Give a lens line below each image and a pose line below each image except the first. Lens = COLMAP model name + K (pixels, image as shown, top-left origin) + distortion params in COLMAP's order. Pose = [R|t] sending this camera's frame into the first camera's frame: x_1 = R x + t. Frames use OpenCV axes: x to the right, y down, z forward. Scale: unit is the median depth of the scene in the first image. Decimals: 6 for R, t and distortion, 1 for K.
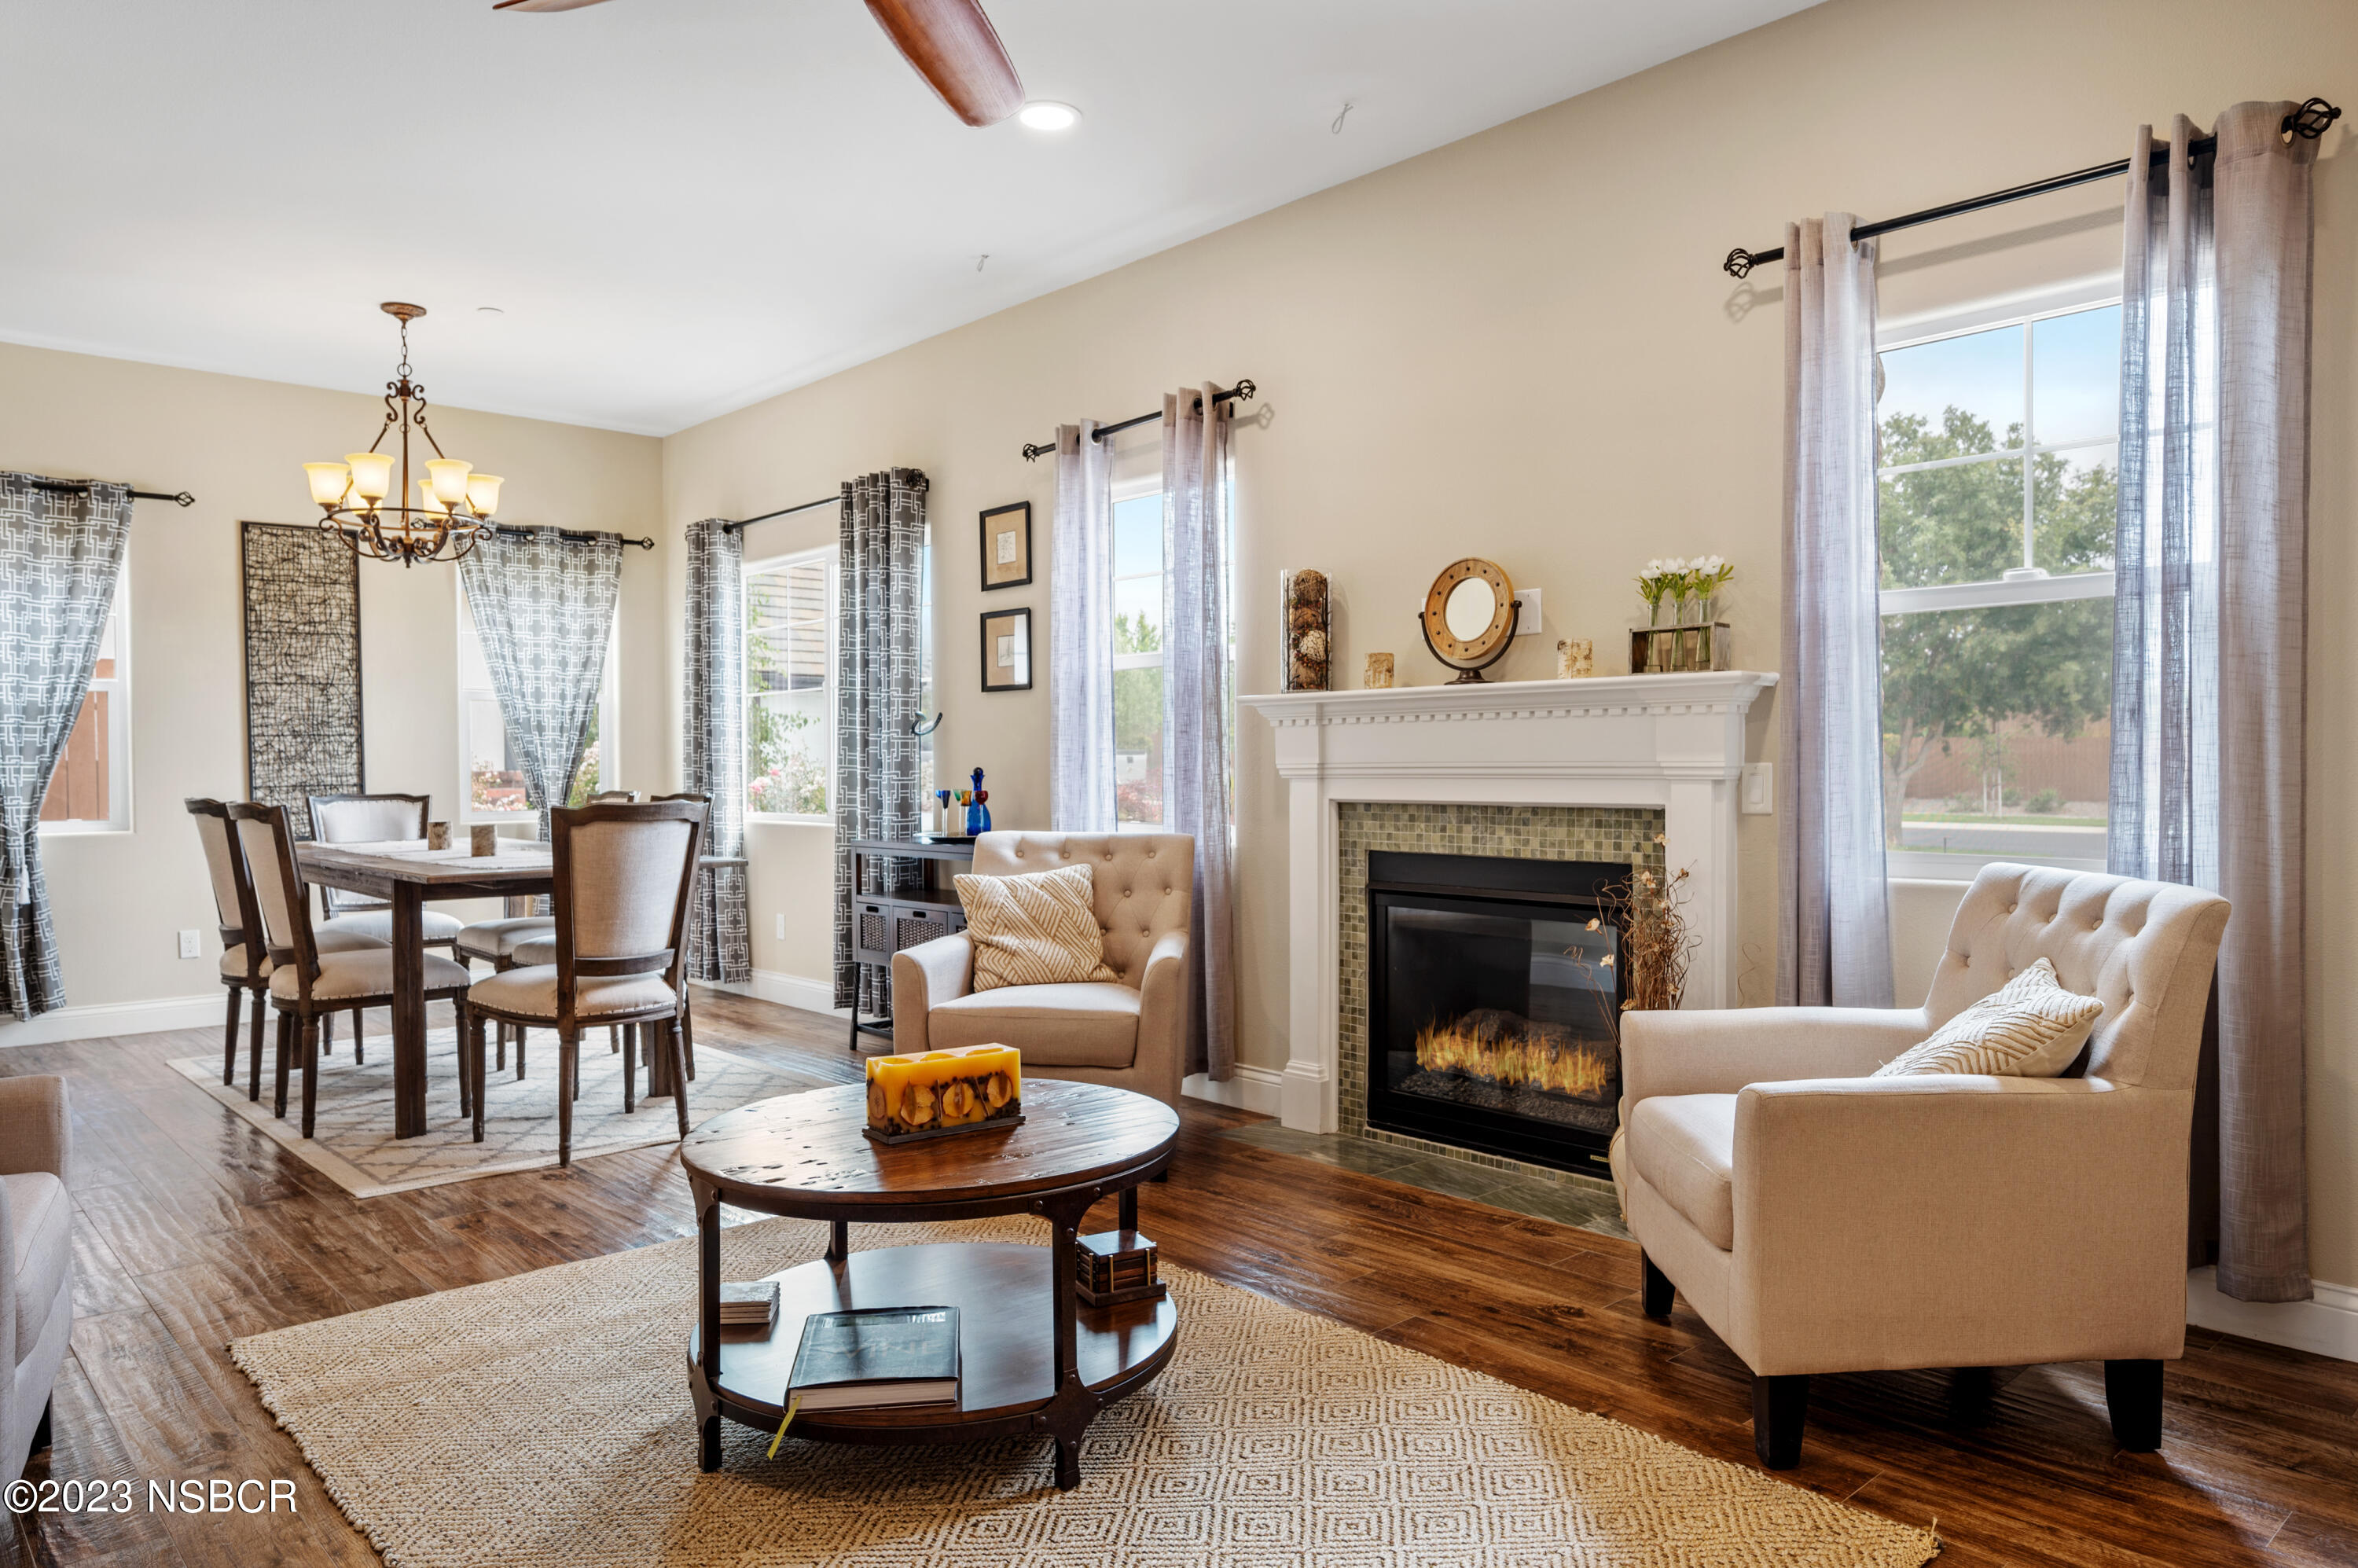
lens RADIAL K [[1573.3, 0, 1178.5], [0, 1573.3, 786.7], [0, 0, 1]] dist [0.000909, 0.003298]
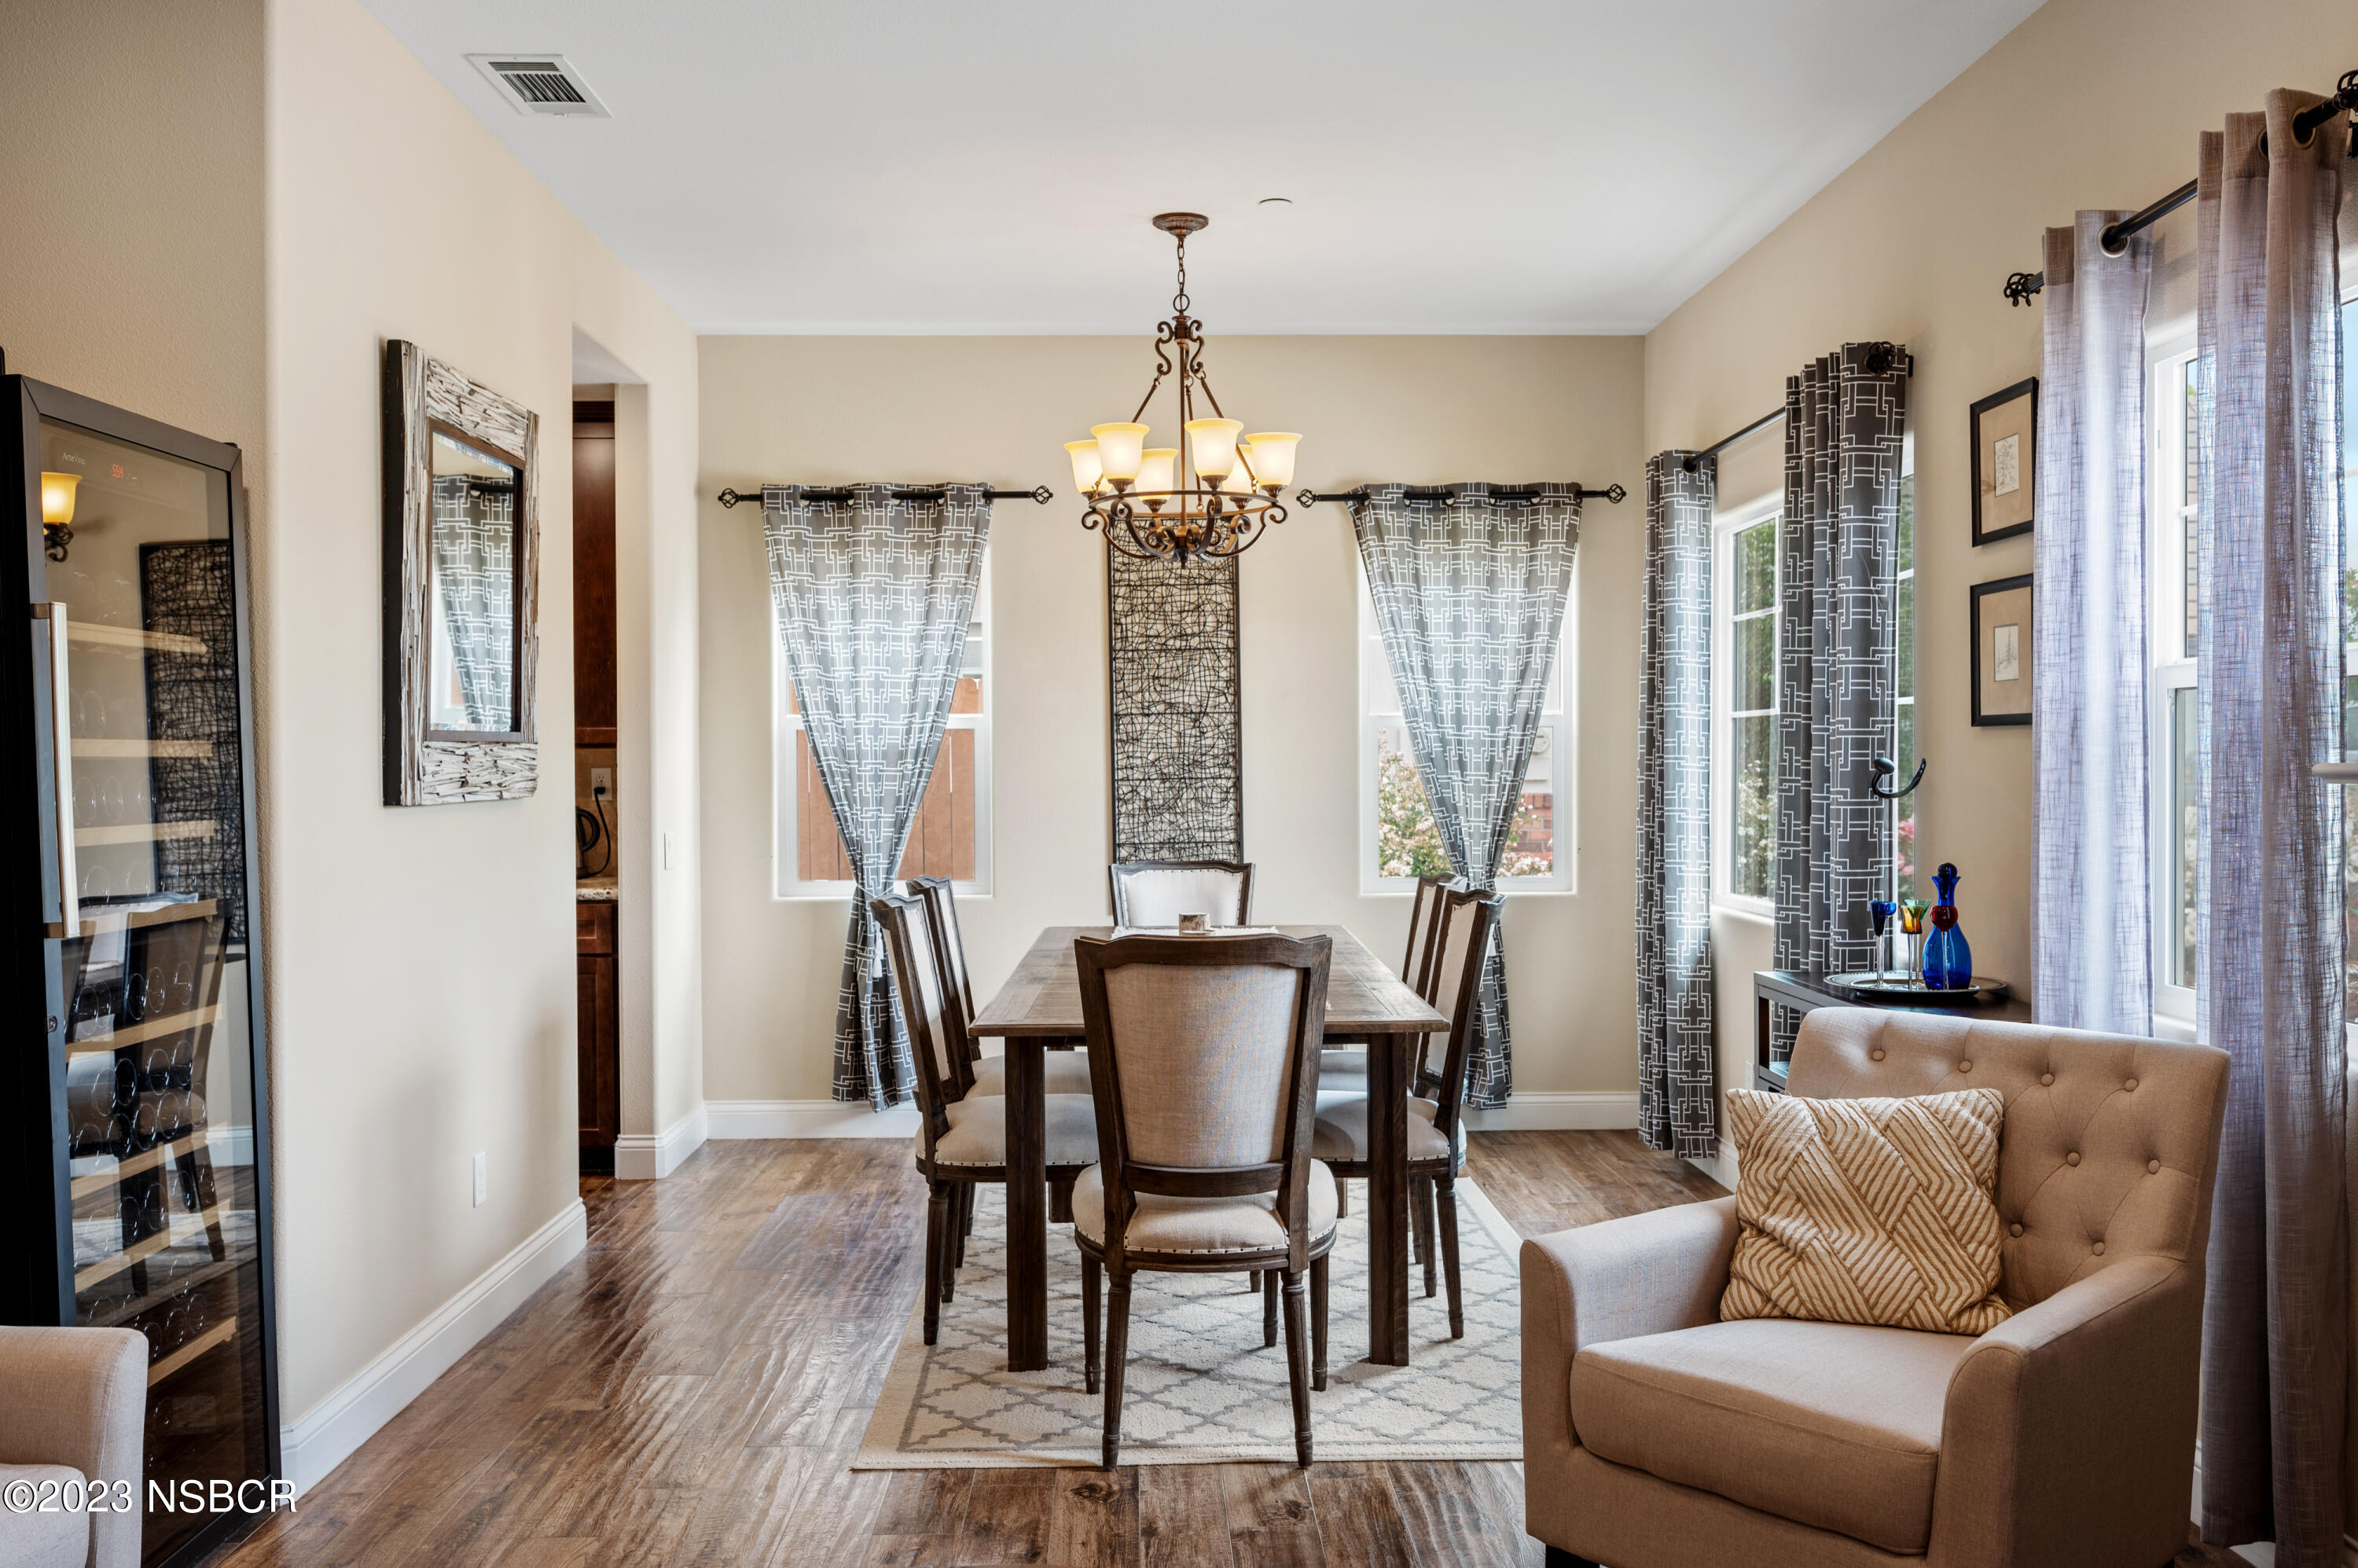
lens RADIAL K [[2059.5, 0, 1180.4], [0, 2059.5, 778.7], [0, 0, 1]] dist [0.003312, -0.000177]
pose [[0.749007, 0.007721, -0.662517, 0.142920], [-0.006823, 0.999969, 0.003939, -0.040156], [0.662527, 0.001570, 0.749036, 0.249823]]
